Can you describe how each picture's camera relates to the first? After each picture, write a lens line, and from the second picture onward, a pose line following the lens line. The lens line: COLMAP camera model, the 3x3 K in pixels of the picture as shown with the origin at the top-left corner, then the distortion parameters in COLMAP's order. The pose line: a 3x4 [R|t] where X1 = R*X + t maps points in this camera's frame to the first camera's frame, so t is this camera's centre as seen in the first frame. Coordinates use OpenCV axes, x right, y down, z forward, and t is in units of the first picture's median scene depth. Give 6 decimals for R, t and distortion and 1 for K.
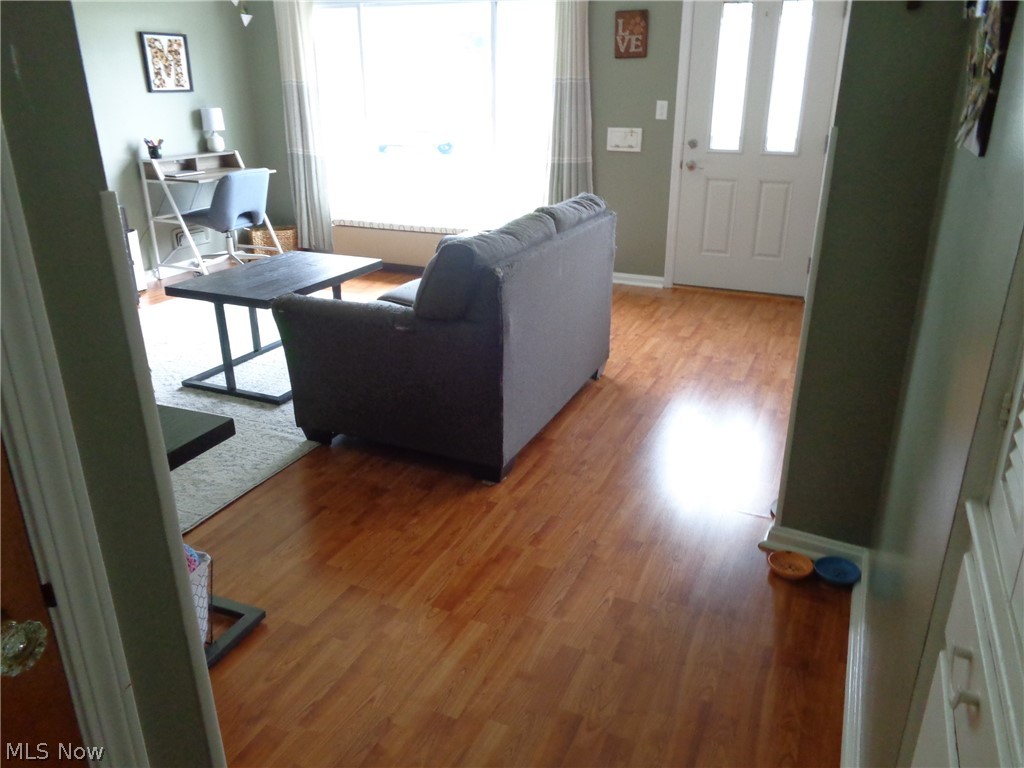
lens RADIAL K [[770.3, 0, 511.3], [0, 770.3, 383.5], [0, 0, 1]] dist [-0.012198, 0.015947]
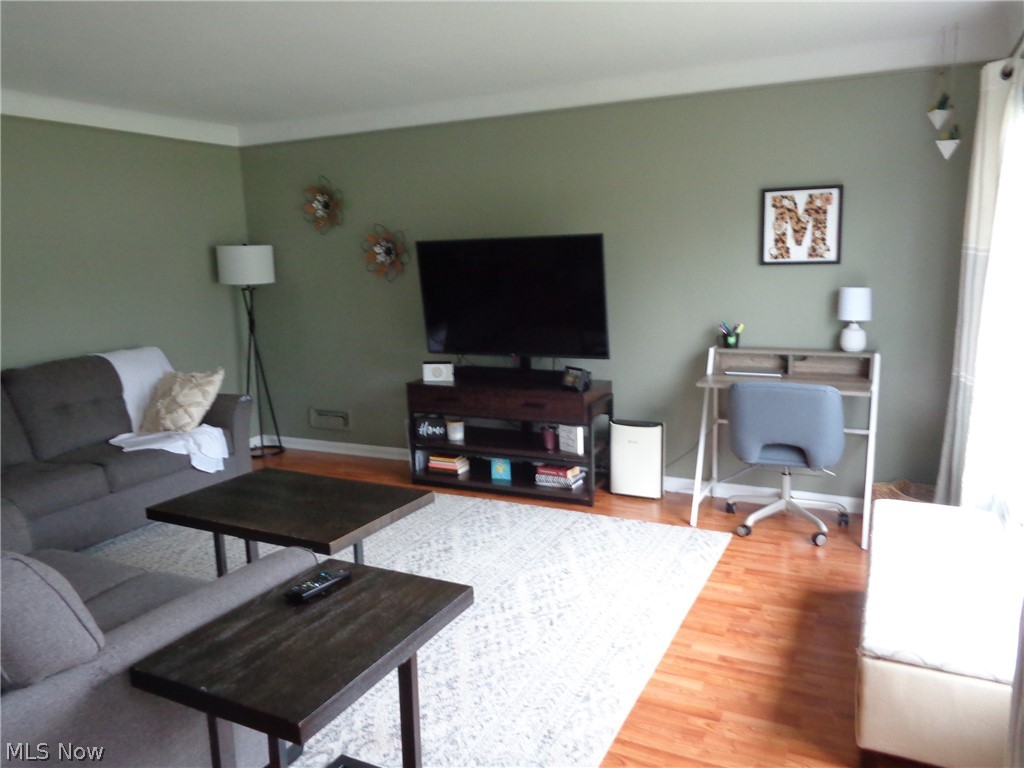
lens RADIAL K [[770.3, 0, 512.7], [0, 770.3, 384.3], [0, 0, 1]] dist [-0.012198, 0.015947]
pose [[-0.030201, 0.167623, -0.985388, 0.290178], [-0.349510, 0.921834, 0.167524, -0.306007], [0.936446, 0.349462, 0.030745, 0.774917]]
